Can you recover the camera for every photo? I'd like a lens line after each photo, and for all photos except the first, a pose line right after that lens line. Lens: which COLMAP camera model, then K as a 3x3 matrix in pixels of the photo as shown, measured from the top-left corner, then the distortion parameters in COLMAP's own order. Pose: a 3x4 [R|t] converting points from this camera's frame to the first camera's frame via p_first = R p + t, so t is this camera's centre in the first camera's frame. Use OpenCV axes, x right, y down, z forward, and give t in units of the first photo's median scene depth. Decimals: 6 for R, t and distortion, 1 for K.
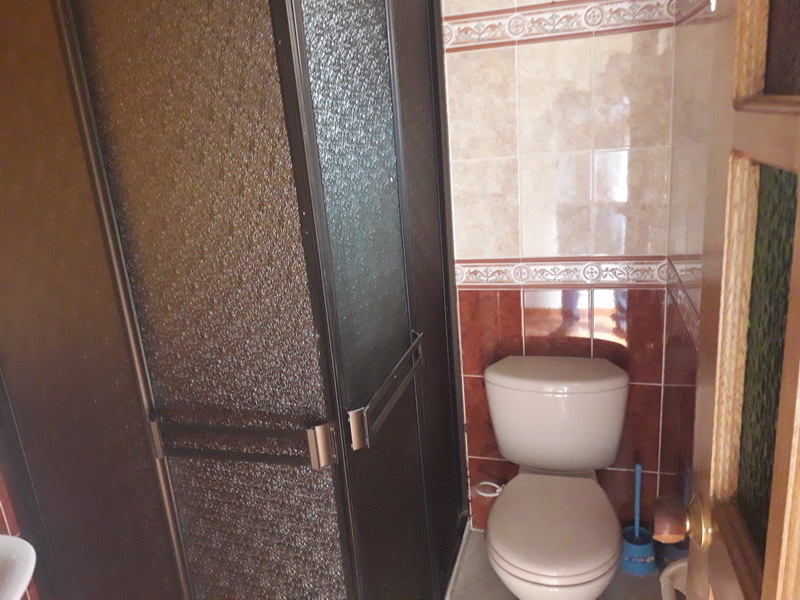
lens RADIAL K [[641.1, 0, 400.0], [0, 641.1, 300.0], [0, 0, 1]] dist [0.178614, -0.336963]
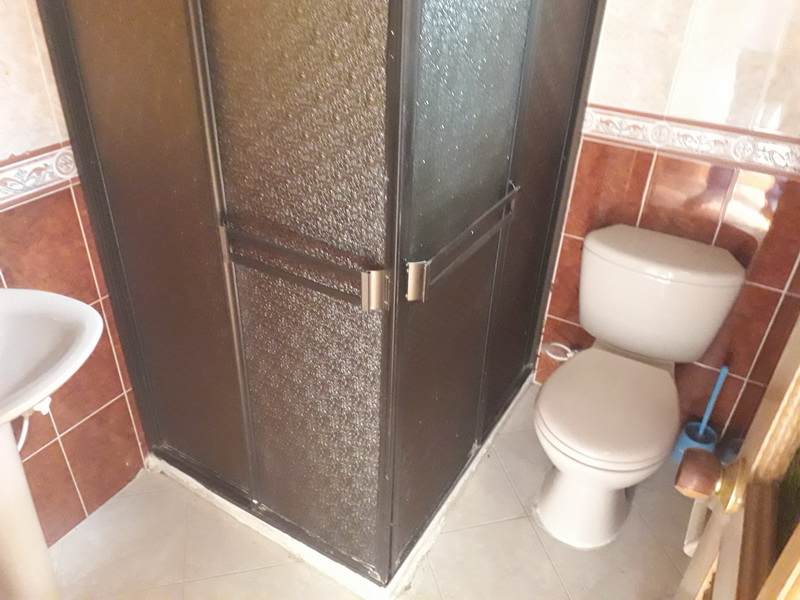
lens RADIAL K [[641.1, 0, 400.0], [0, 641.1, 300.0], [0, 0, 1]] dist [0.178614, -0.336963]
pose [[0.961897, 0.228743, -0.149769, 0.057301], [-0.176895, 0.938343, 0.297021, -0.049739], [0.208476, -0.259211, 0.943052, 0.080389]]
